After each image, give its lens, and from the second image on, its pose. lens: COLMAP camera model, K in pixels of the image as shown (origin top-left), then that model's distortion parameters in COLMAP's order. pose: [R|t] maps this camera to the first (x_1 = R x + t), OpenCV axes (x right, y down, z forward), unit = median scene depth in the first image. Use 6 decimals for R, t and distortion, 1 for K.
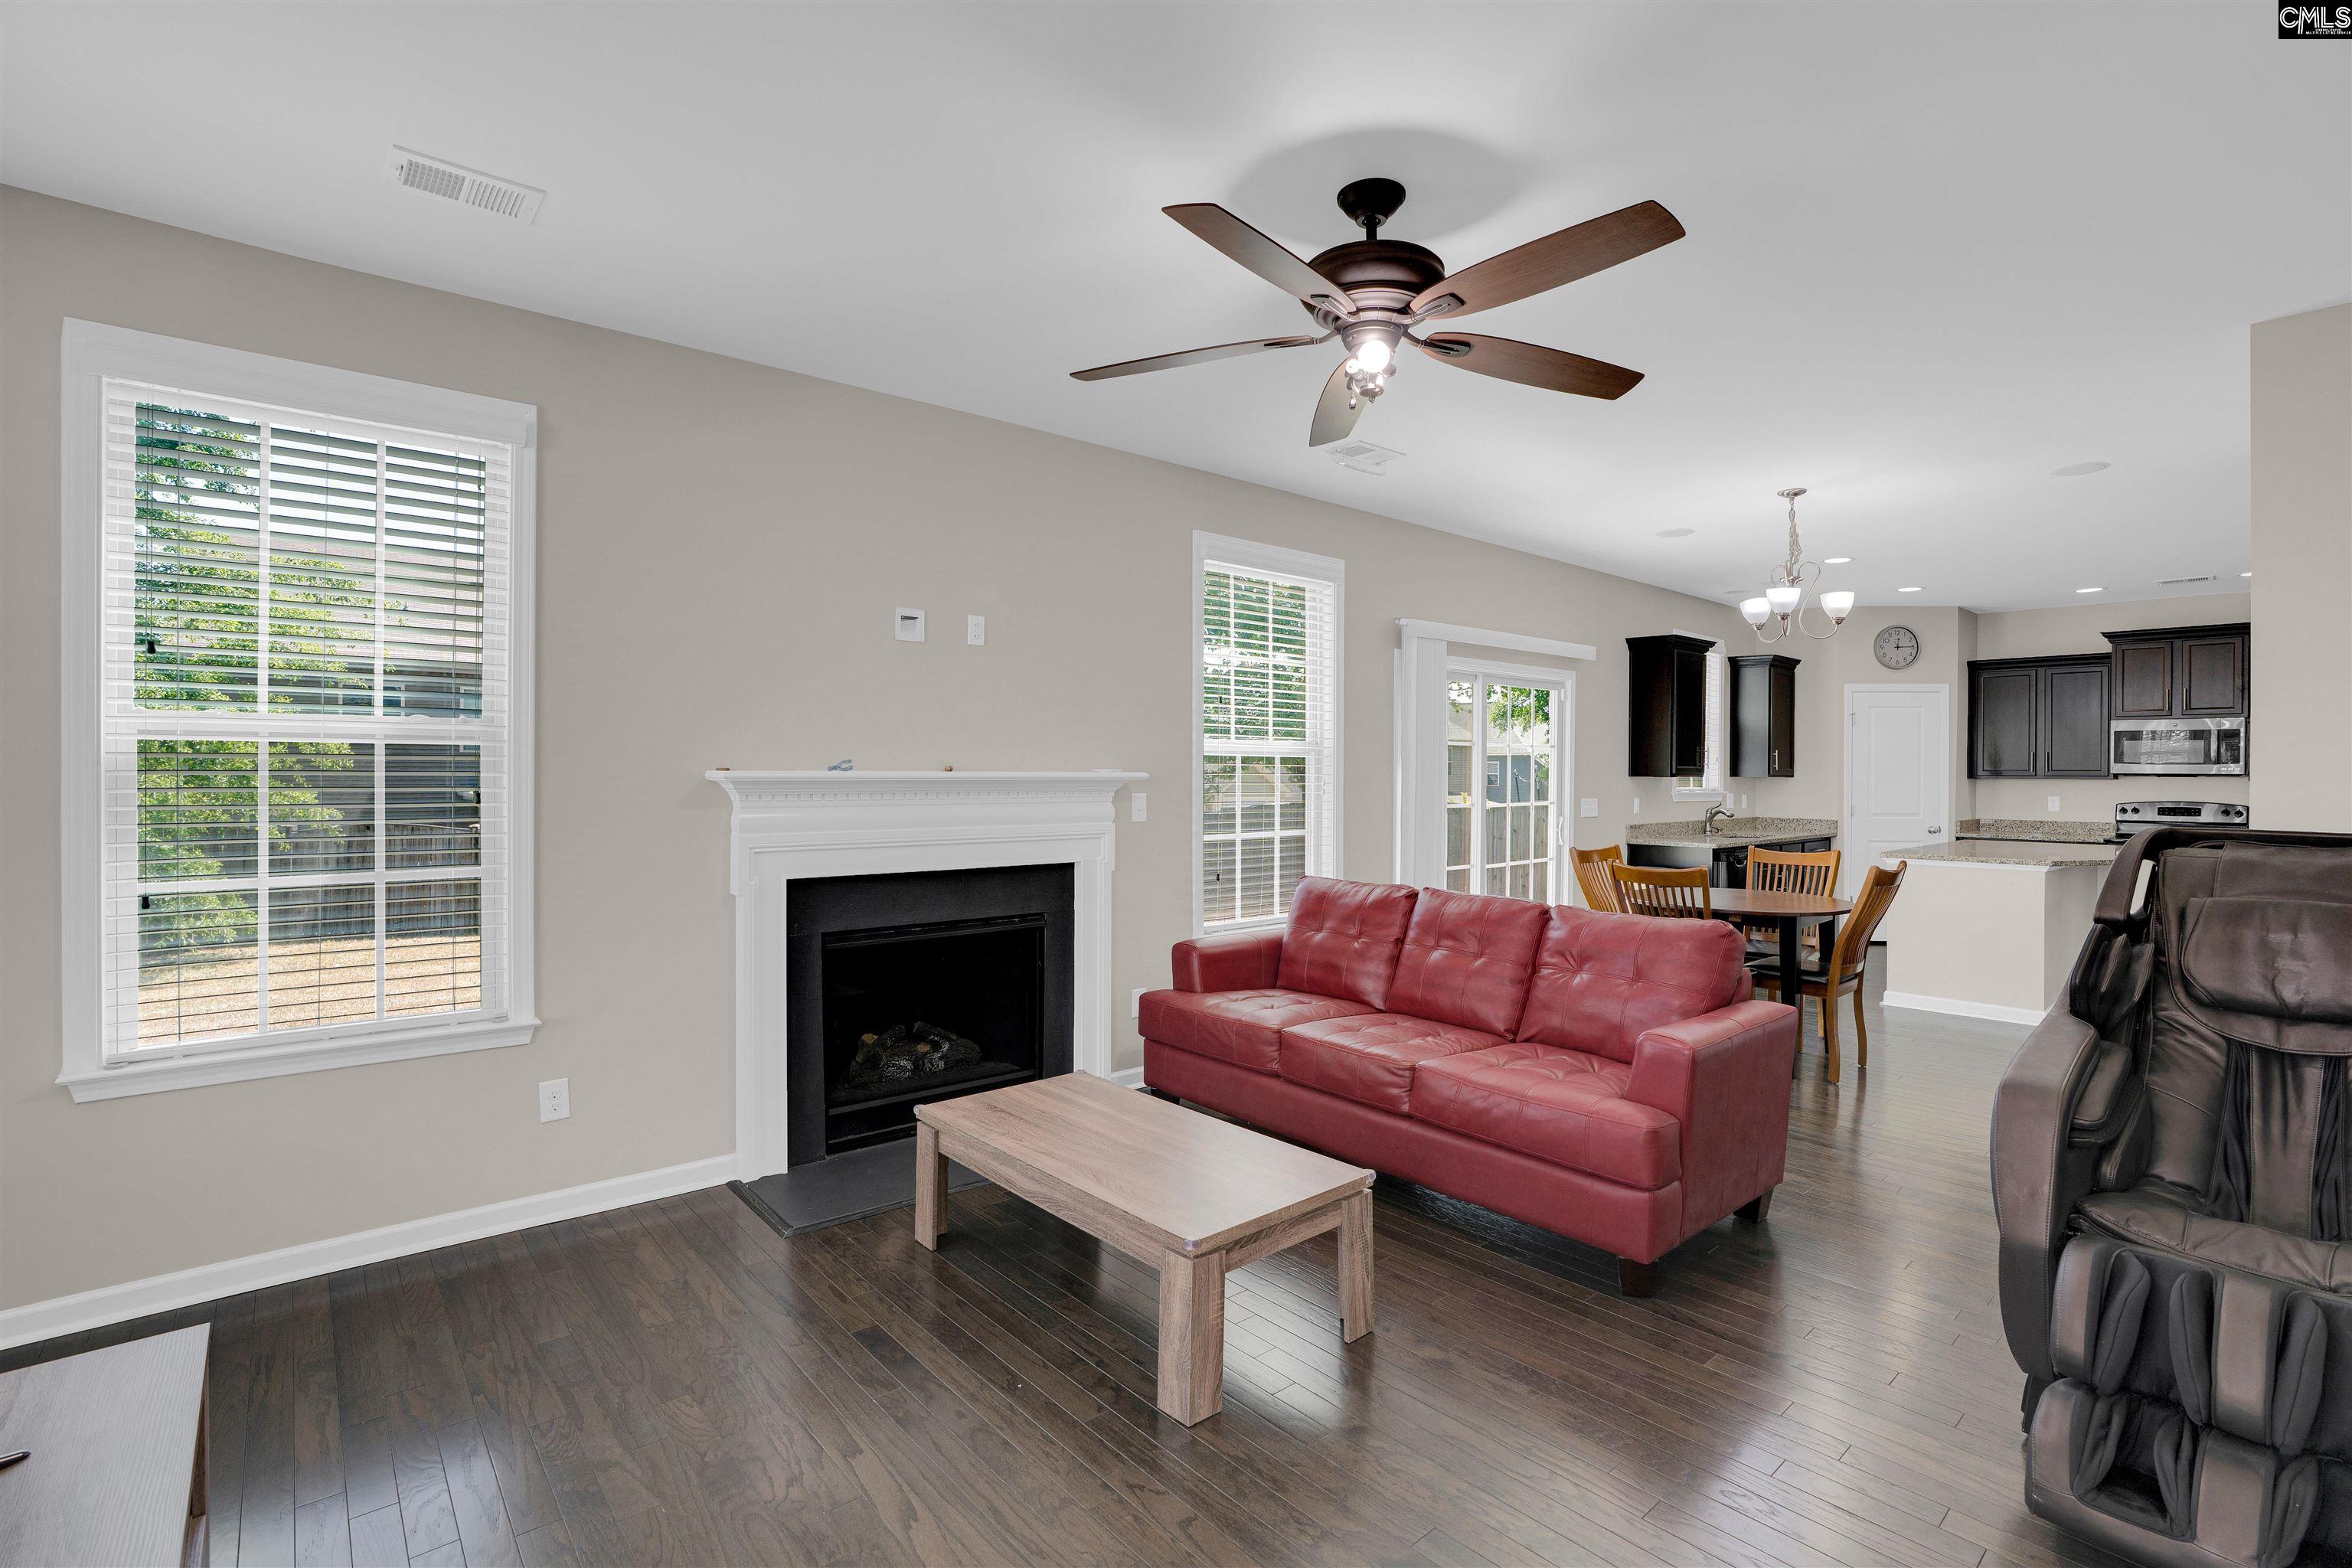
lens RADIAL K [[1084.1, 0, 1164.1], [0, 1084.1, 784.2], [0, 0, 1]] dist [-0.052494, 0.011711]
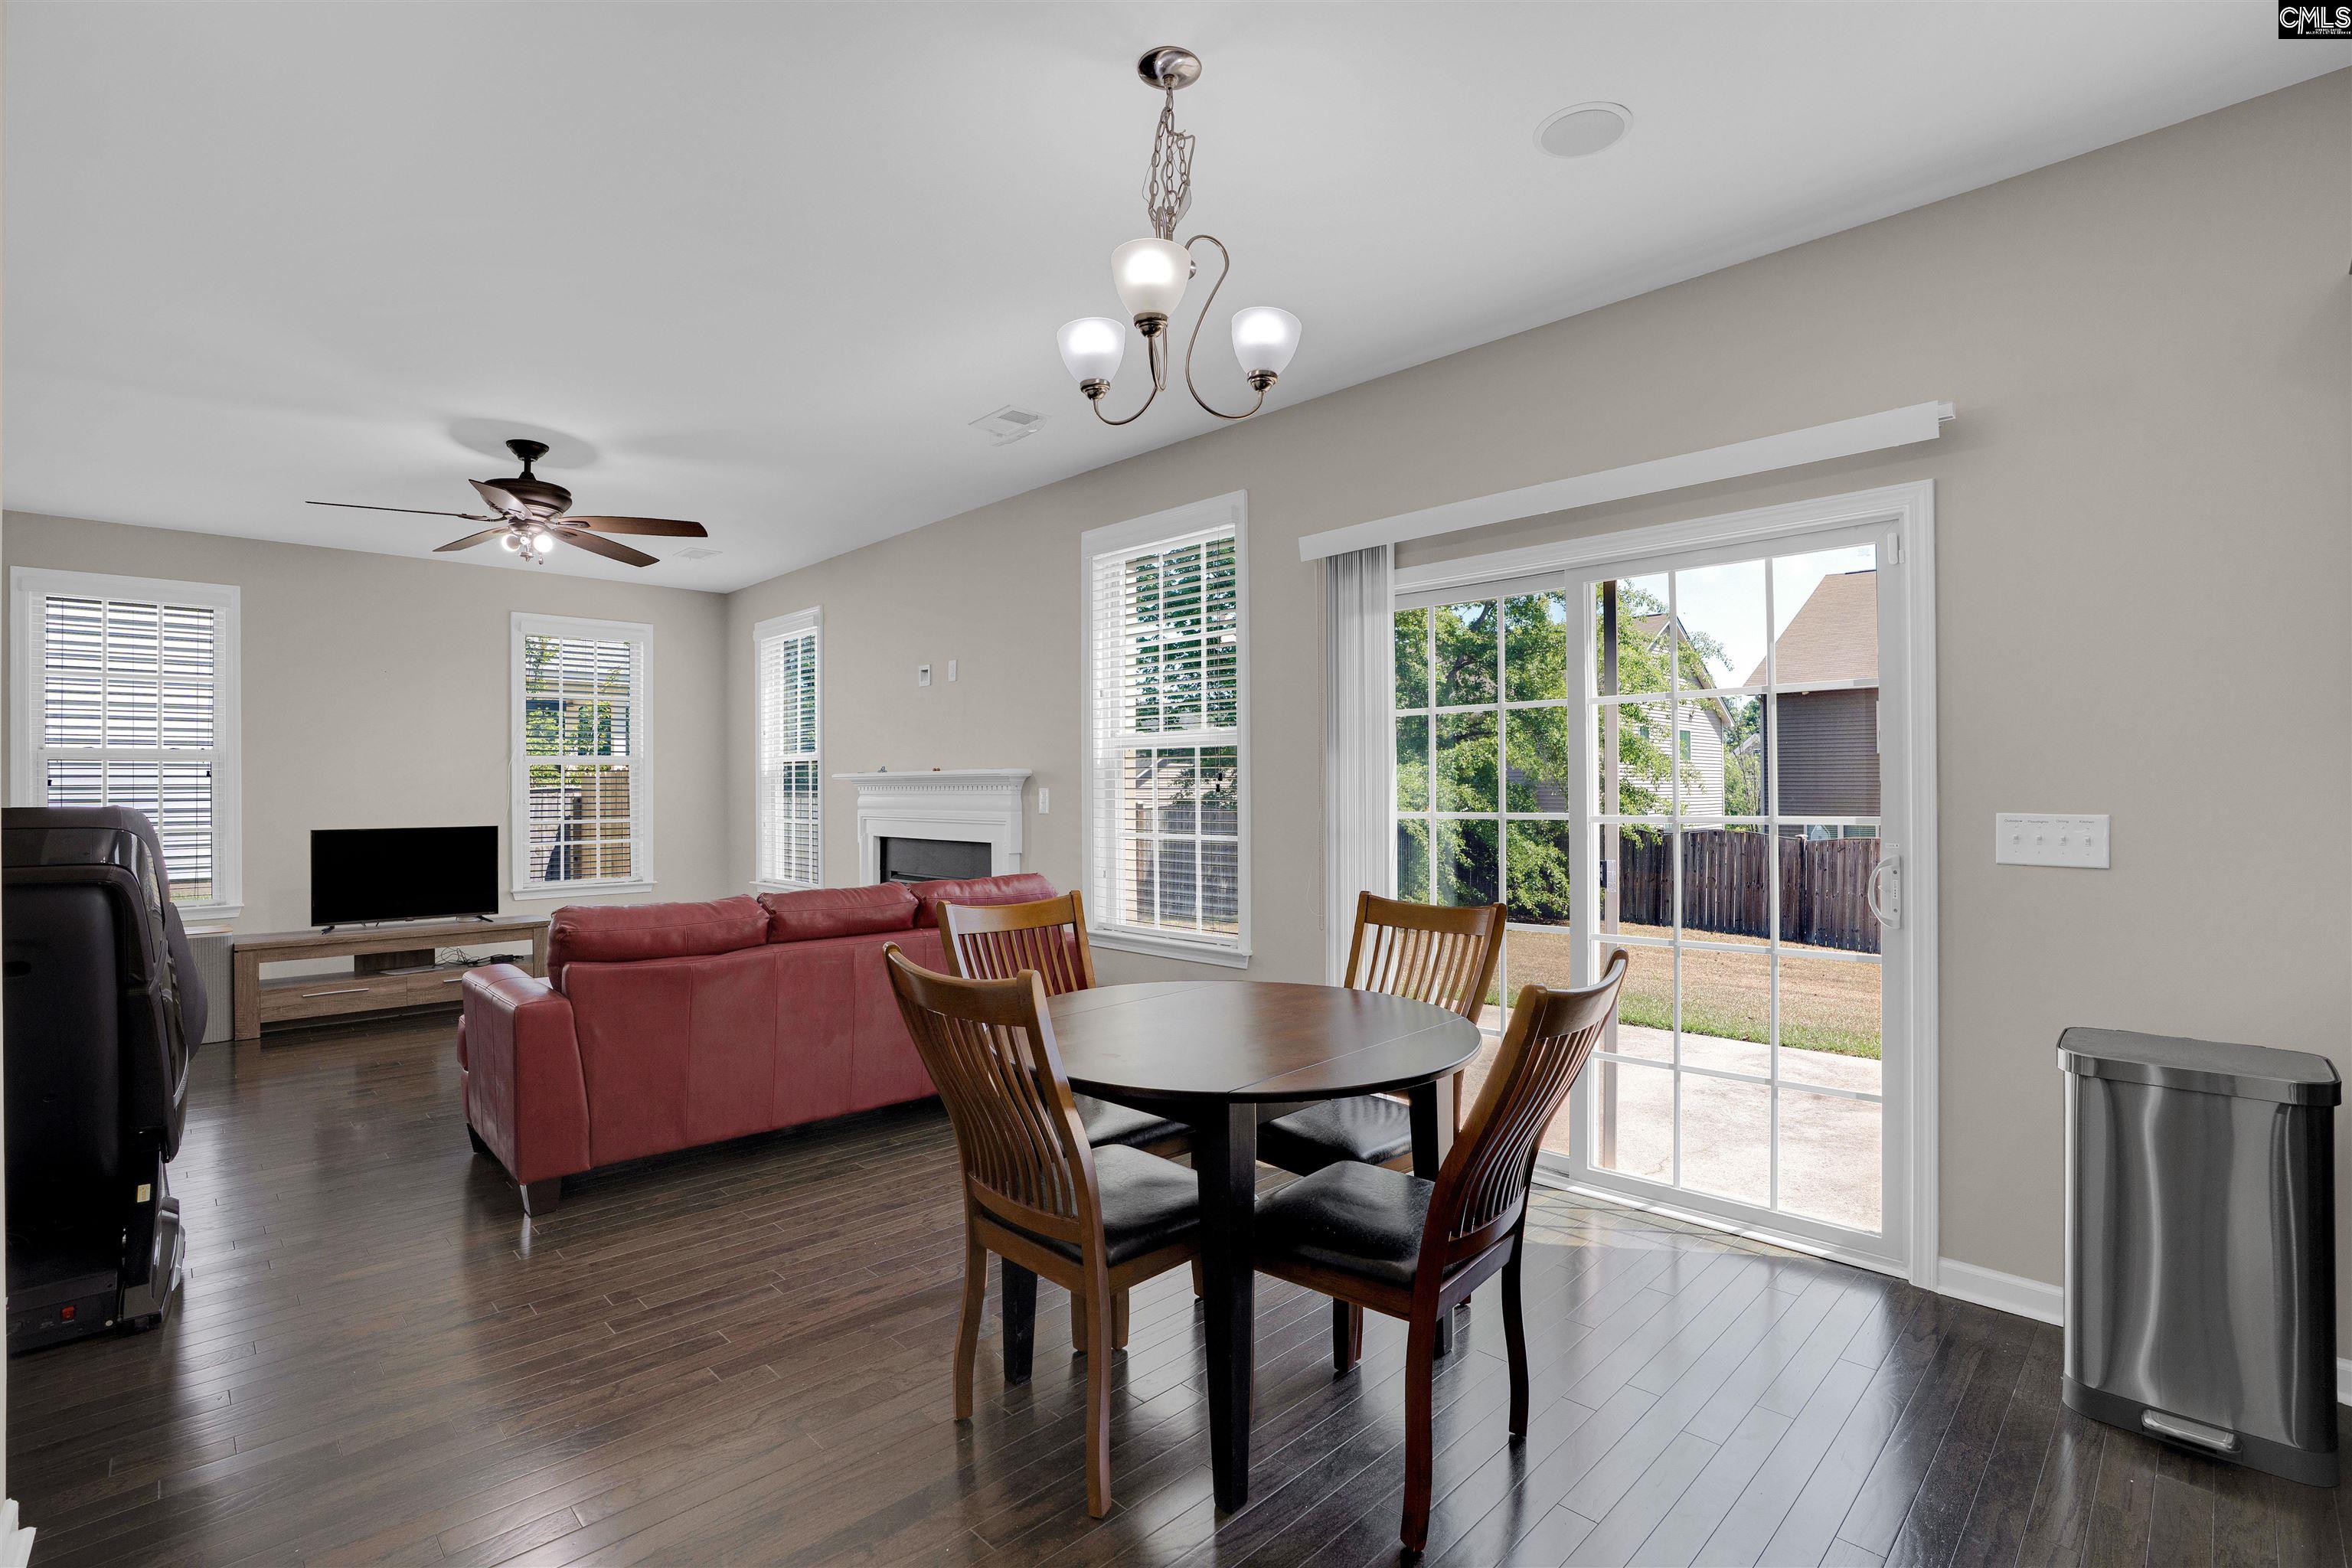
lens RADIAL K [[1084.1, 0, 1171.6], [0, 1084.1, 779.8], [0, 0, 1]] dist [-0.052494, 0.011711]
pose [[0.059222, -0.009408, -0.998200, 1.042780], [-0.004286, 0.999944, -0.009679, 0.009641], [0.998236, 0.004851, 0.059179, 1.008469]]
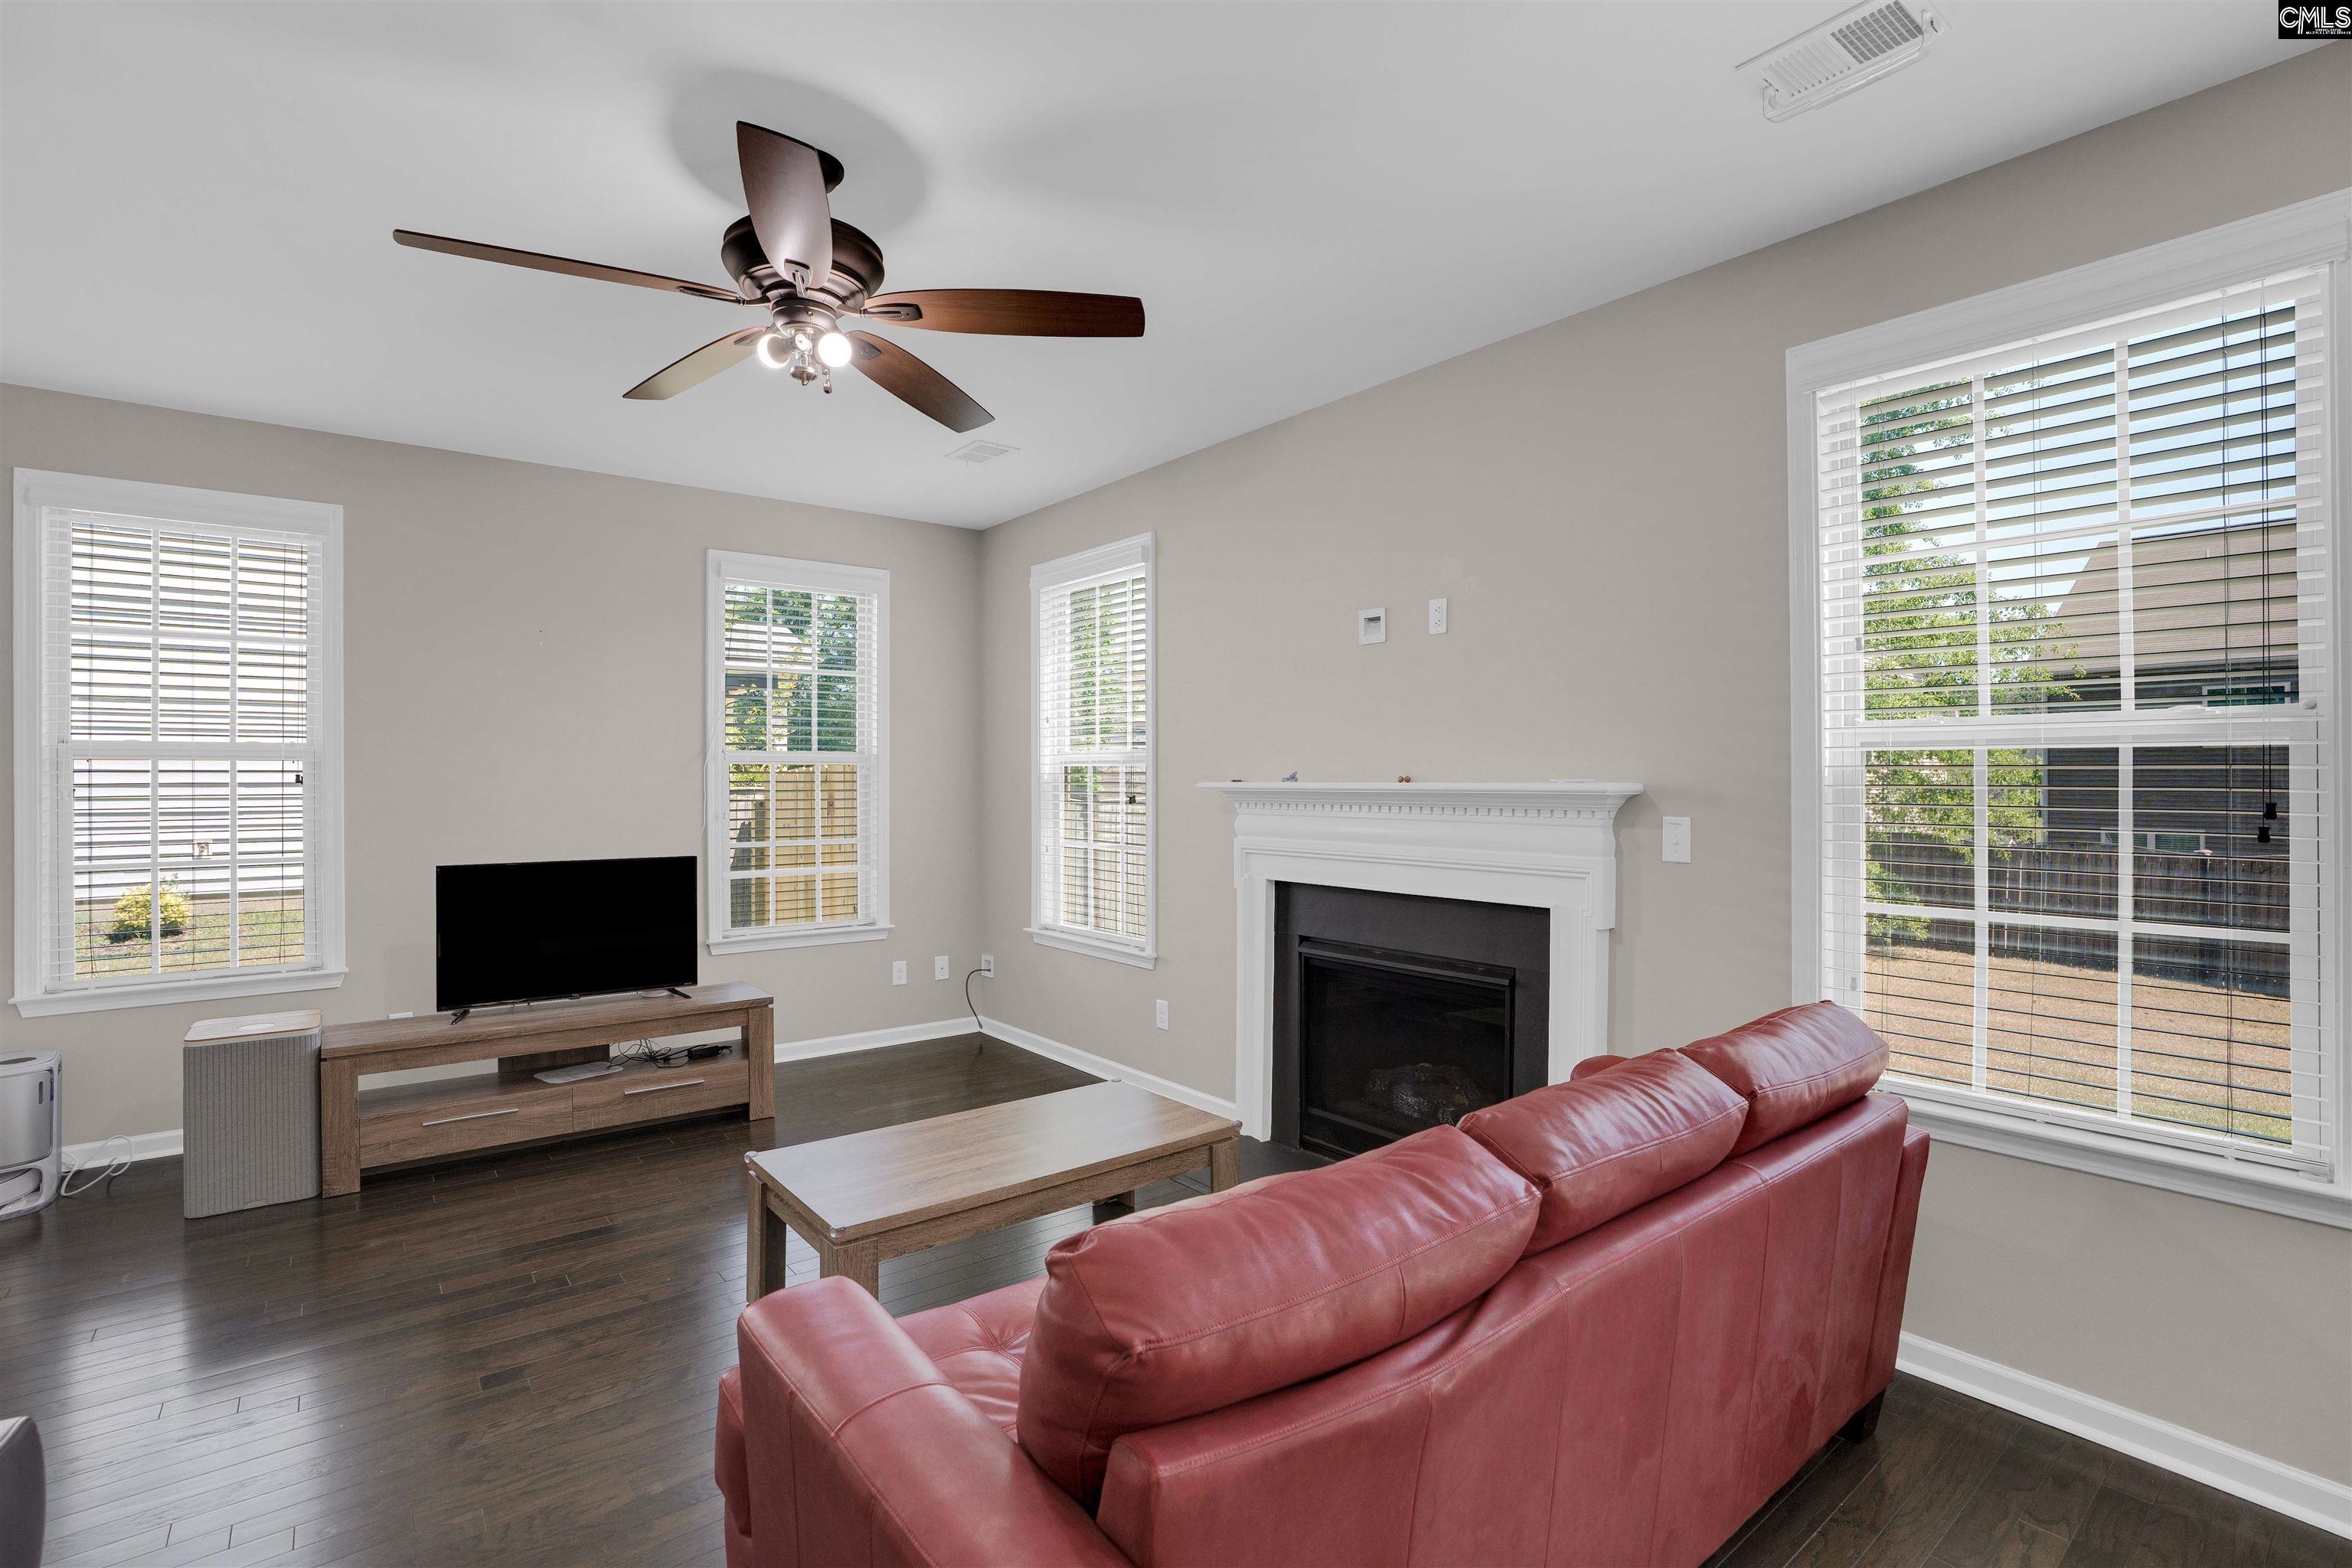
lens RADIAL K [[1084.1, 0, 1165.4], [0, 1084.1, 778.7], [0, 0, 1]] dist [-0.052494, 0.011711]
pose [[-0.046444, -0.001529, -0.998920, 0.573817], [-0.009400, 0.999955, -0.001094, -0.009912], [0.998877, 0.009339, -0.046456, 0.696031]]
